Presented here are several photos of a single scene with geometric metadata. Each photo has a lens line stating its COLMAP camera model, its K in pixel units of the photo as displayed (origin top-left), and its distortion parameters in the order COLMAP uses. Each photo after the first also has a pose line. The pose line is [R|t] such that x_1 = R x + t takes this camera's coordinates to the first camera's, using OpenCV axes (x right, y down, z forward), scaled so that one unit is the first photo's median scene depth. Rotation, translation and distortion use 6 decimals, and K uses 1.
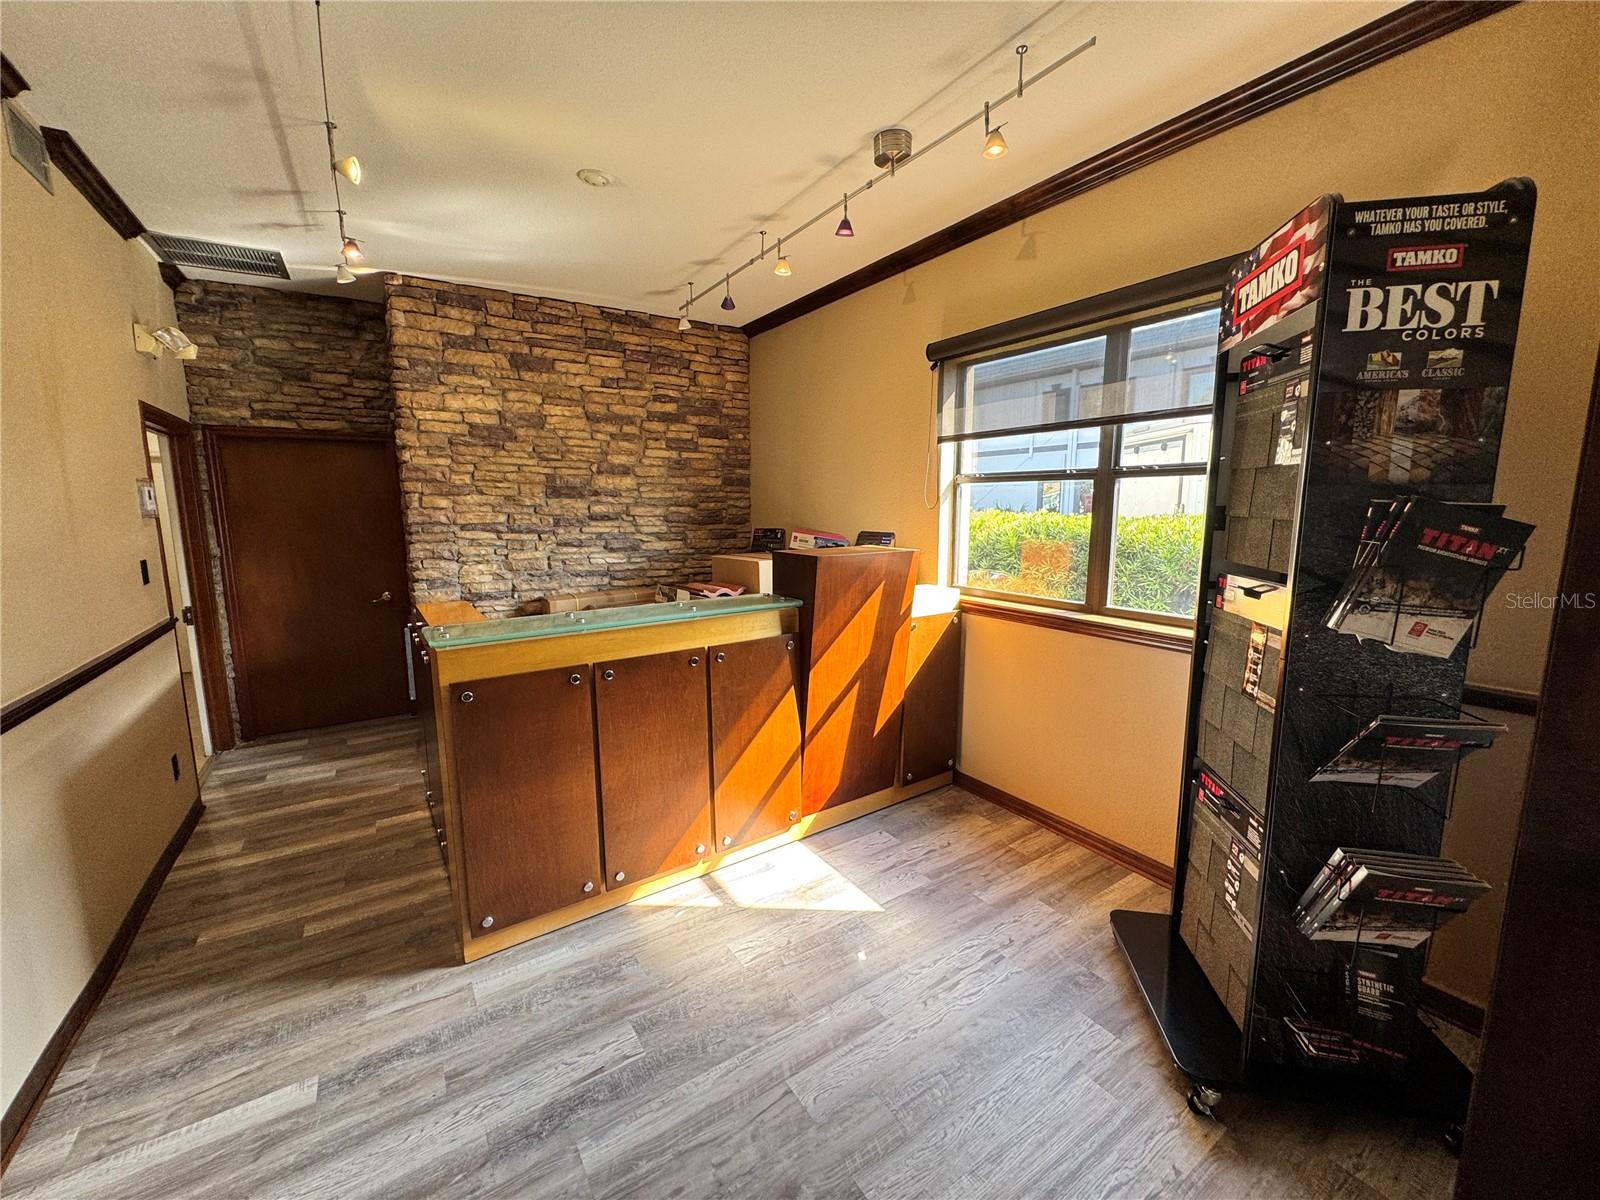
lens RADIAL K [[636.7, 0, 802.0], [0, 636.7, 594.1], [0, 0, 1]] dist [-0.002791, 0.000195]
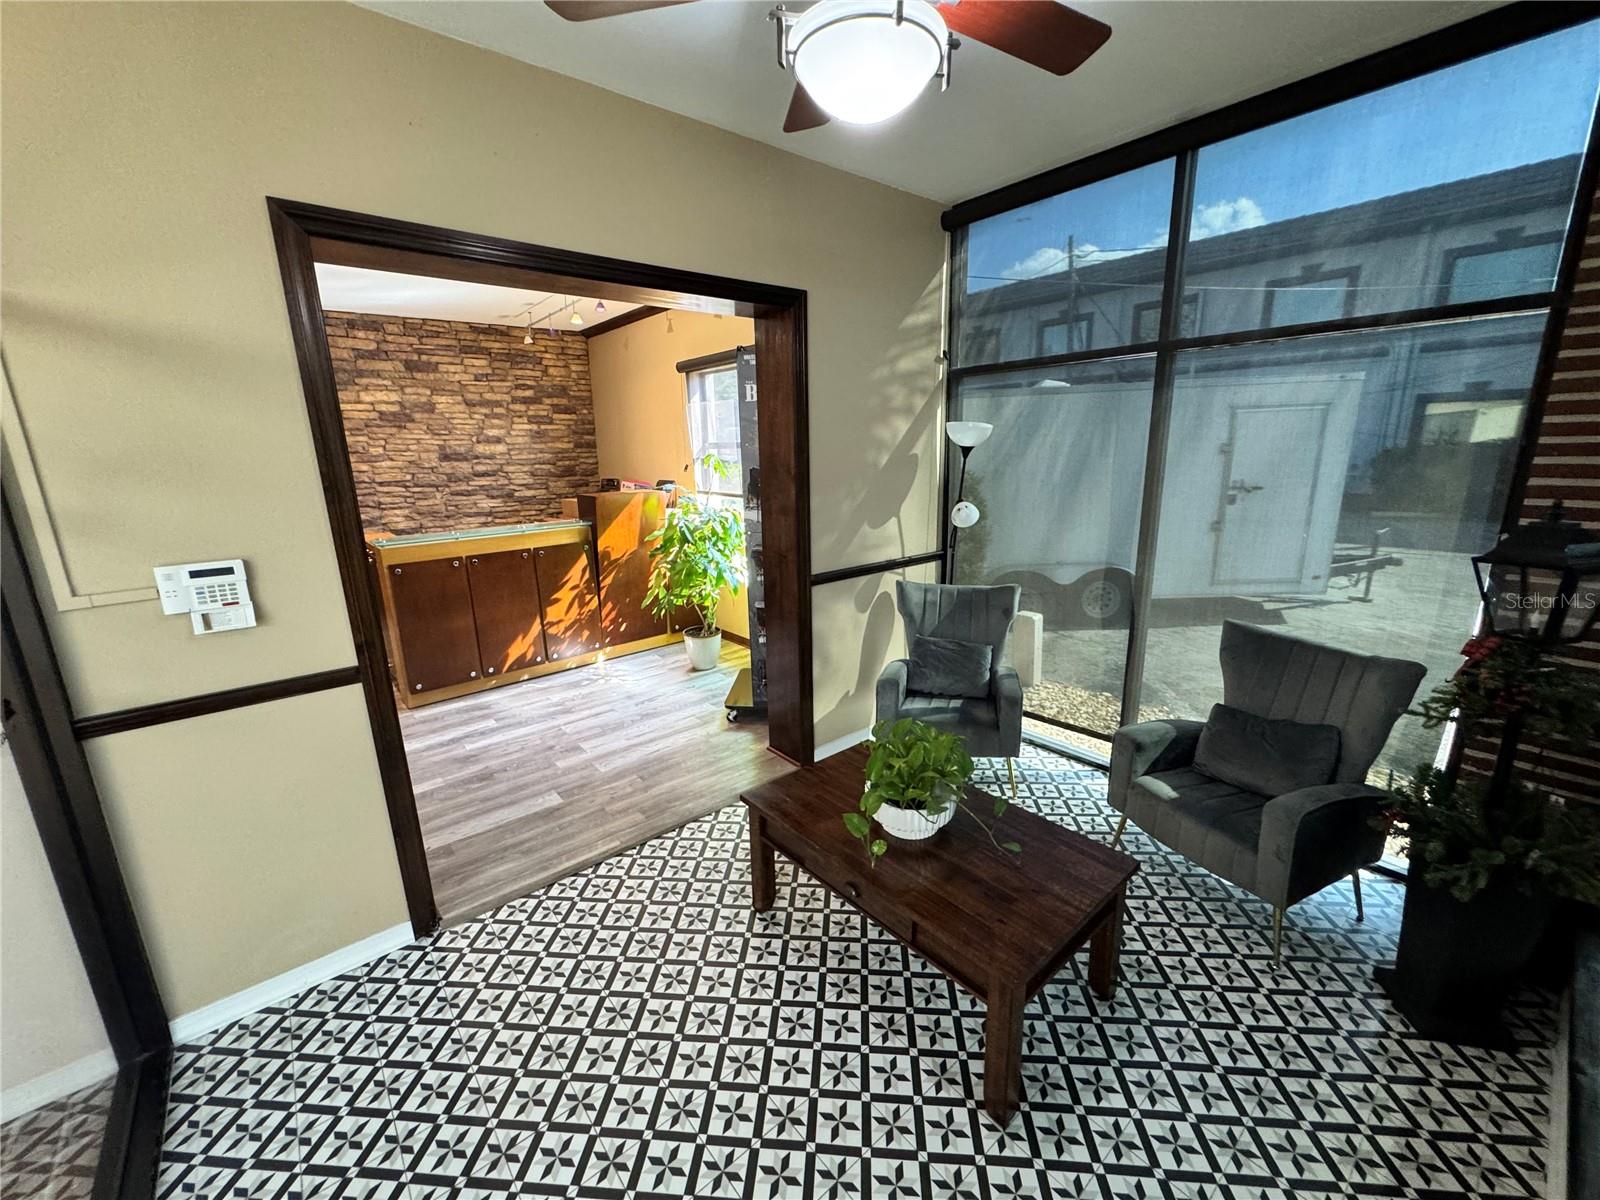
lens RADIAL K [[636.7, 0, 801.6], [0, 636.7, 593.0], [0, 0, 1]] dist [-0.002791, 0.000195]
pose [[0.994235, -0.043433, 0.098033, 0.247635], [0.034797, 0.995500, 0.088141, 0.044015], [-0.101420, -0.084222, 0.991272, -0.512876]]
